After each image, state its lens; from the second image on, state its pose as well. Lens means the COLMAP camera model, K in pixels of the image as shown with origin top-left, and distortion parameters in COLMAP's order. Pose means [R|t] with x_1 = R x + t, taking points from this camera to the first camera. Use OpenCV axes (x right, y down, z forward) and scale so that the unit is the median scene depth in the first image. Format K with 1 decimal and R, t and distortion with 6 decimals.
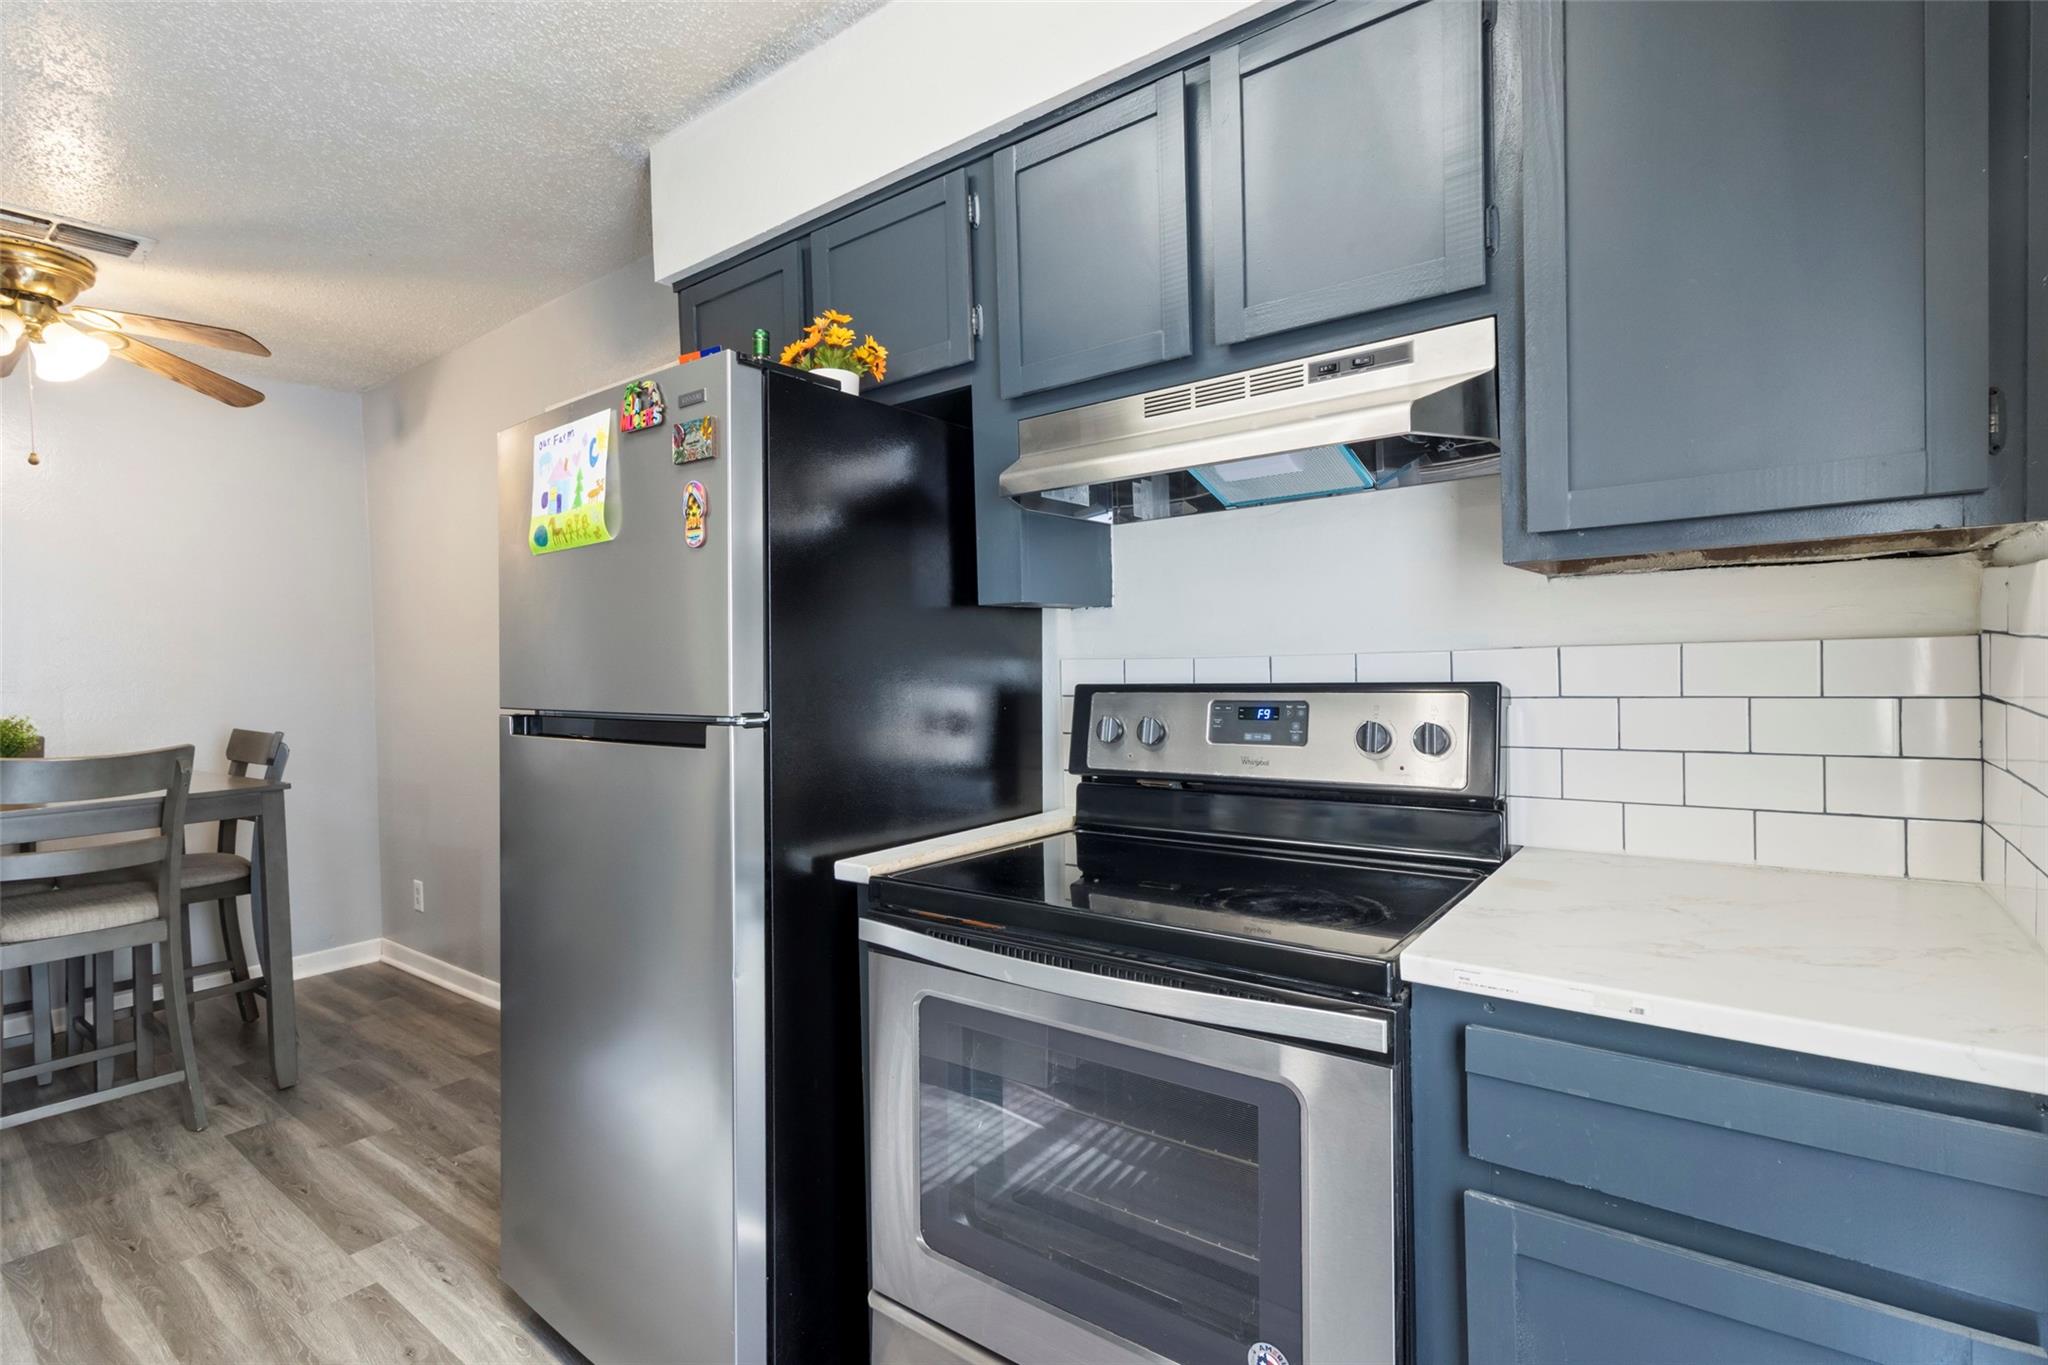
lens RADIAL K [[947.1, 0, 1025.8], [0, 947.1, 690.4], [0, 0, 1]] dist [-0.001828, -0.000182]
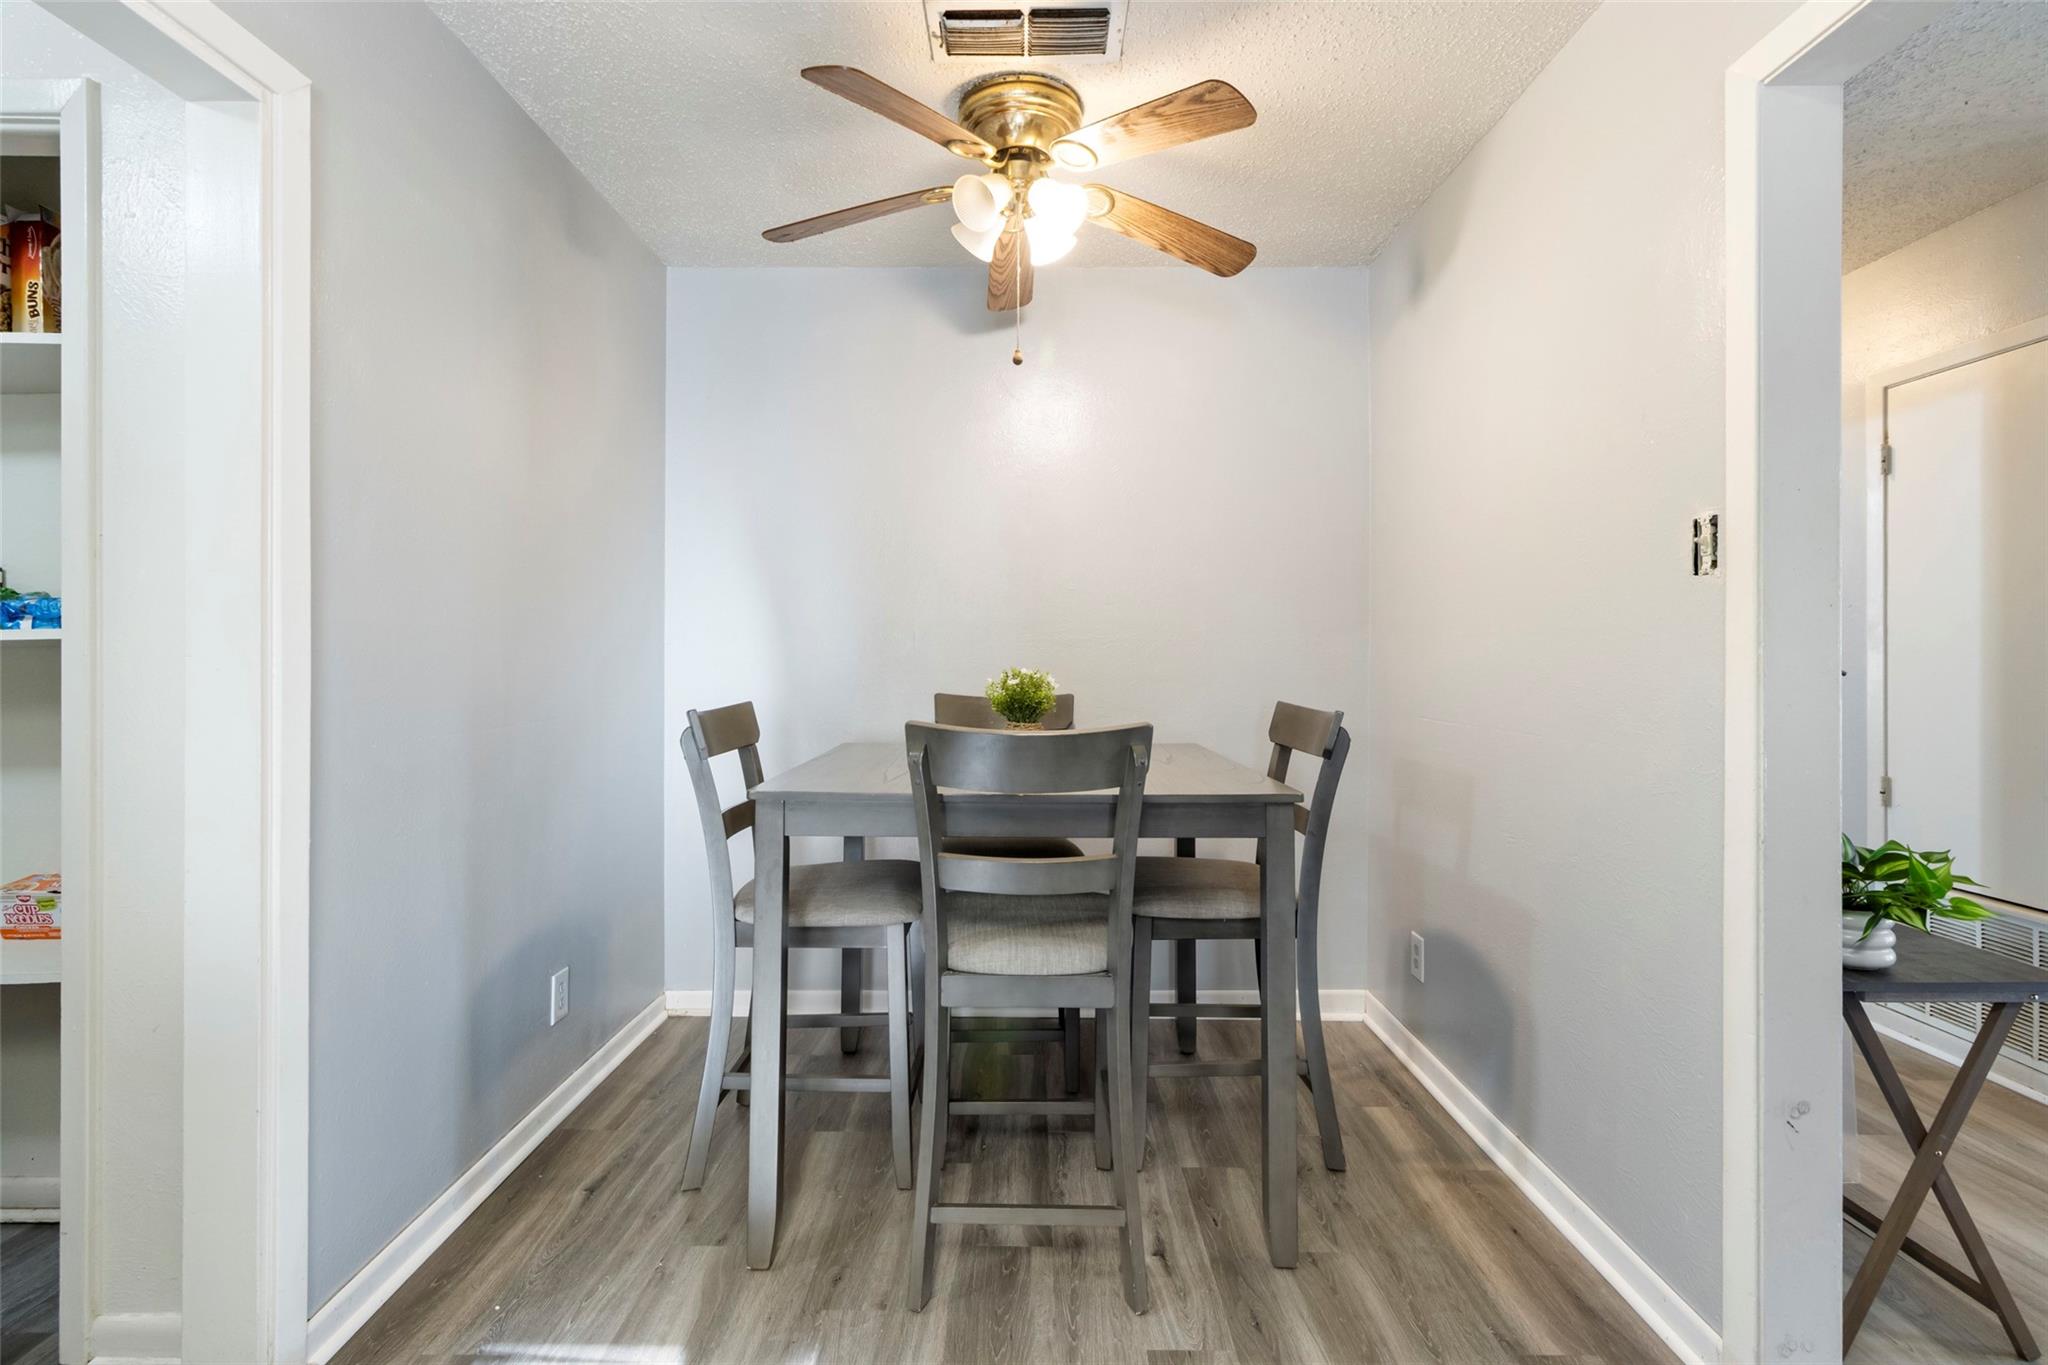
lens RADIAL K [[947.1, 0, 1021.8], [0, 947.1, 680.6], [0, 0, 1]] dist [-0.001828, -0.000182]
pose [[0.594631, 0.031631, -0.803377, -0.388341], [-0.038277, 0.999206, 0.011010, 0.019664], [0.803087, 0.024204, 0.595370, 0.525671]]
